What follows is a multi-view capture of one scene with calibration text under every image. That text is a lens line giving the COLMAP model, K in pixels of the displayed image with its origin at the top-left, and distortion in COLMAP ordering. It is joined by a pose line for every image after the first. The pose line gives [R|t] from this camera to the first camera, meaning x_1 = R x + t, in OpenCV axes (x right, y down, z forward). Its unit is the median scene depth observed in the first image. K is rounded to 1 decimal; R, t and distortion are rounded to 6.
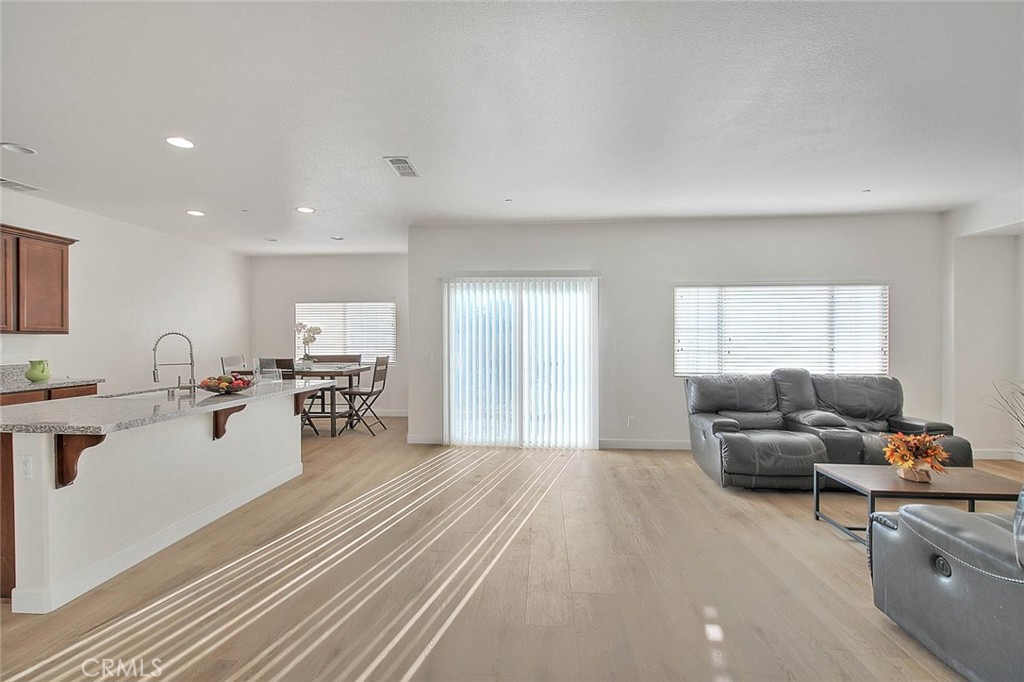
lens RADIAL K [[429.9, 0, 507.5], [0, 429.9, 341.2], [0, 0, 1]] dist [0.001375, -0.000311]
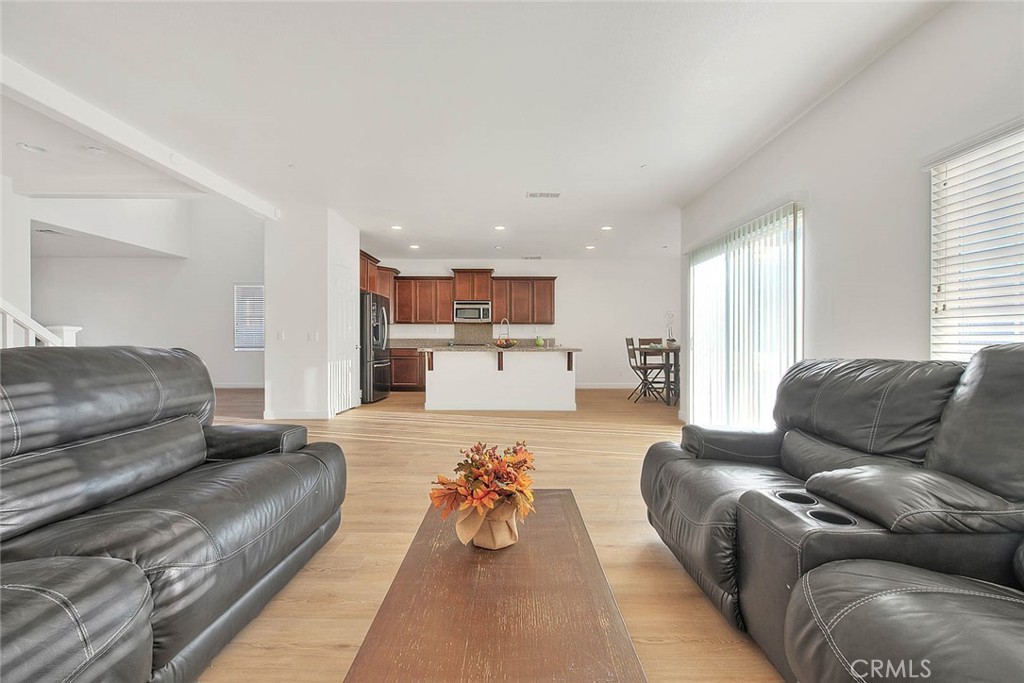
lens RADIAL K [[418.9, 0, 512.0], [0, 418.9, 341.5], [0, 0, 1]] dist [0.001602, 0.000022]
pose [[0.080998, 0.001445, -0.996713, 0.962159], [-0.005539, 0.999984, 0.001000, 0.067208], [0.996699, 0.005440, 0.081004, 0.661503]]
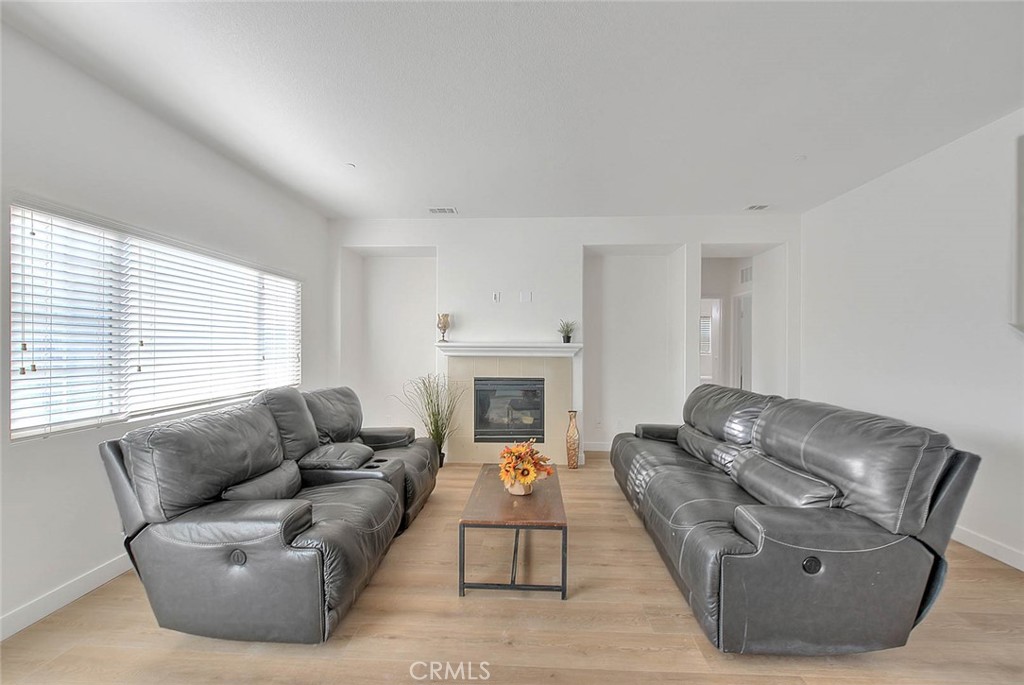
lens RADIAL K [[424.5, 0, 515.4], [0, 424.5, 346.6], [0, 0, 1]] dist [-0.001206, -0.000427]
pose [[-0.037672, -0.002583, 0.999287, 0.003339], [-0.002343, 0.999994, 0.002496, -0.002731], [-0.999287, -0.002247, -0.037678, 0.705121]]
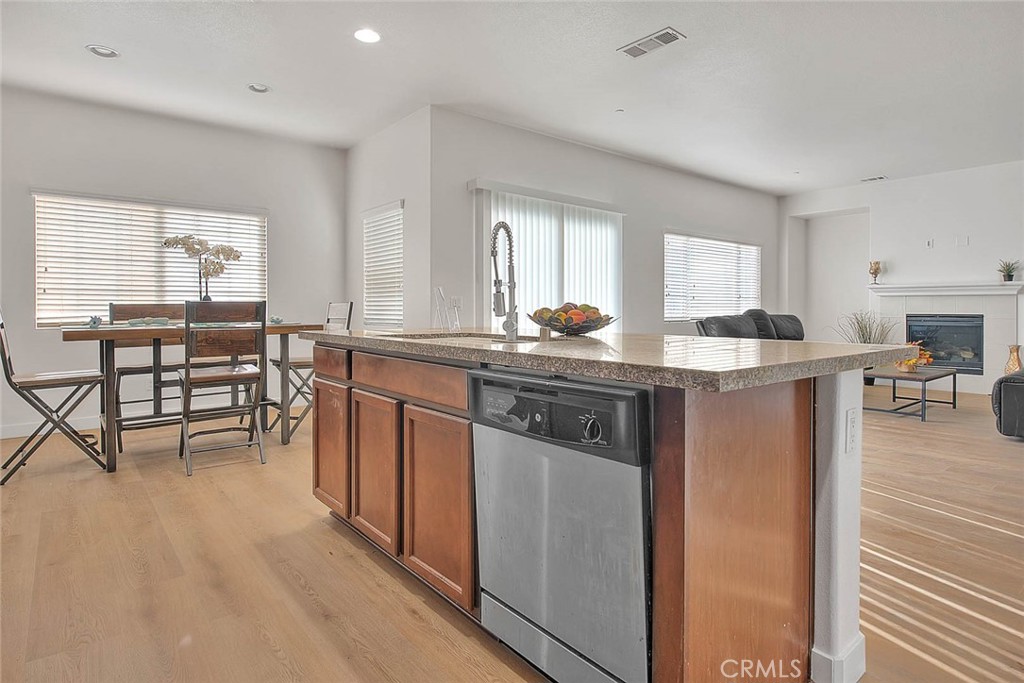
lens RADIAL K [[555.2, 0, 512.8], [0, 555.2, 314.4], [0, 0, 1]] dist [-0.001039, -0.000090]
pose [[0.718923, -0.008027, 0.695043, -0.956396], [0.001752, 0.999951, 0.009735, 0.064971], [-0.695087, -0.005781, 0.718902, 0.377235]]
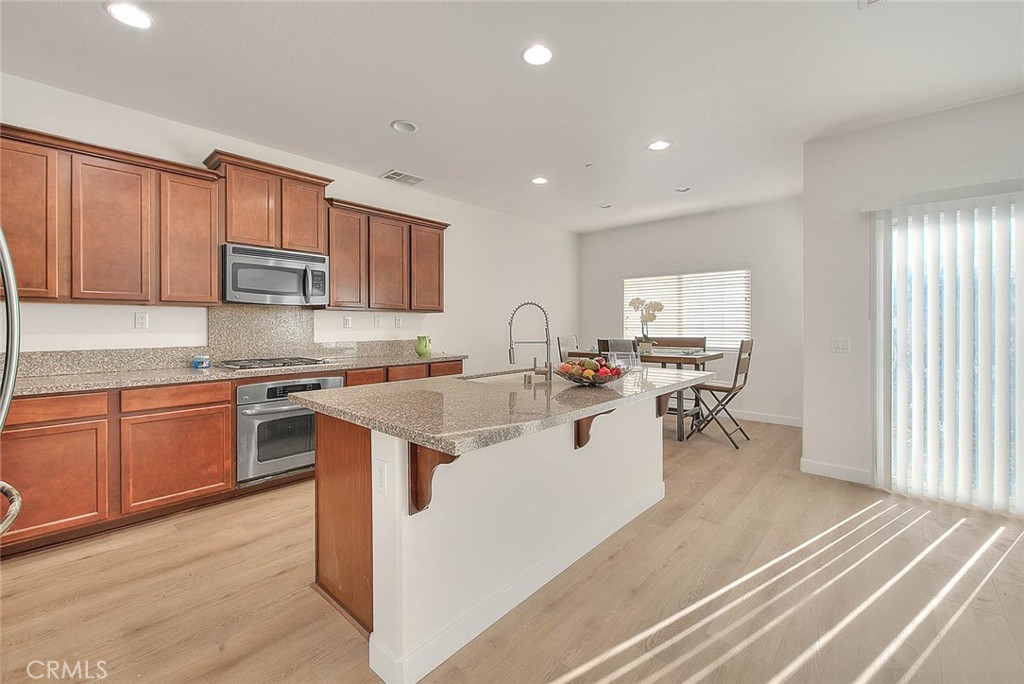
lens RADIAL K [[426.7, 0, 510.8], [0, 426.7, 324.8], [0, 0, 1]] dist [-0.000478, -0.000280]
pose [[0.791151, -0.000112, -0.611621, -0.238601], [-0.001499, 0.999997, -0.002122, 0.017280], [0.611619, 0.002596, 0.791148, 0.265036]]
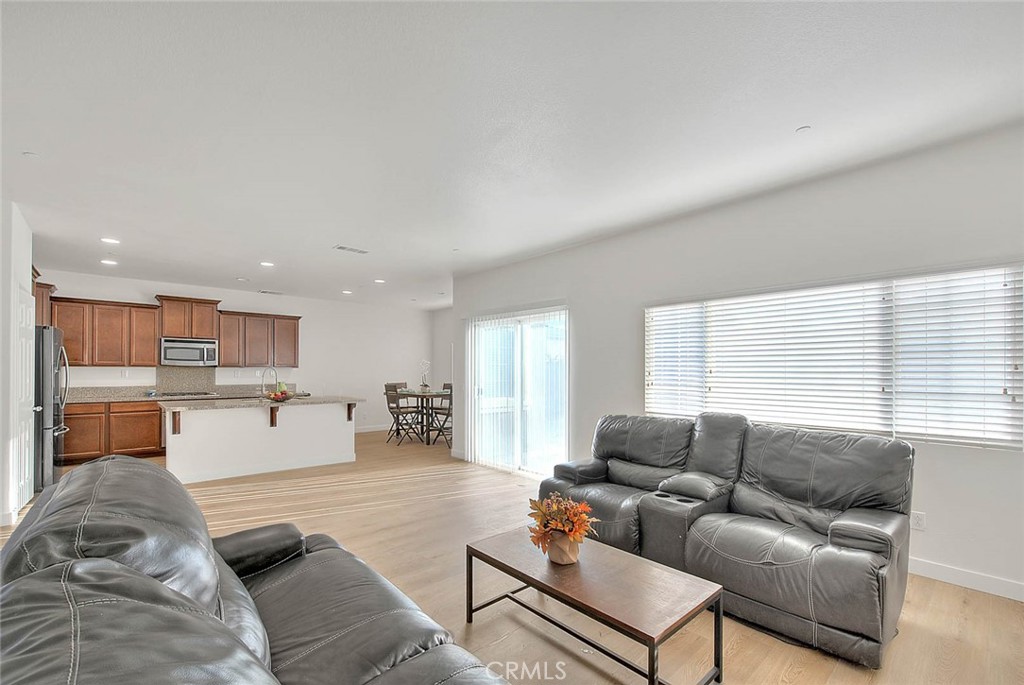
lens RADIAL K [[439.1, 0, 501.0], [0, 439.1, 369.8], [0, 0, 1]] dist [0.000115, 0.000047]
pose [[0.718689, -0.001375, -0.695330, 0.951465], [-0.004909, 0.999963, -0.007052, 0.000077], [0.695314, 0.008482, 0.718656, 0.254235]]
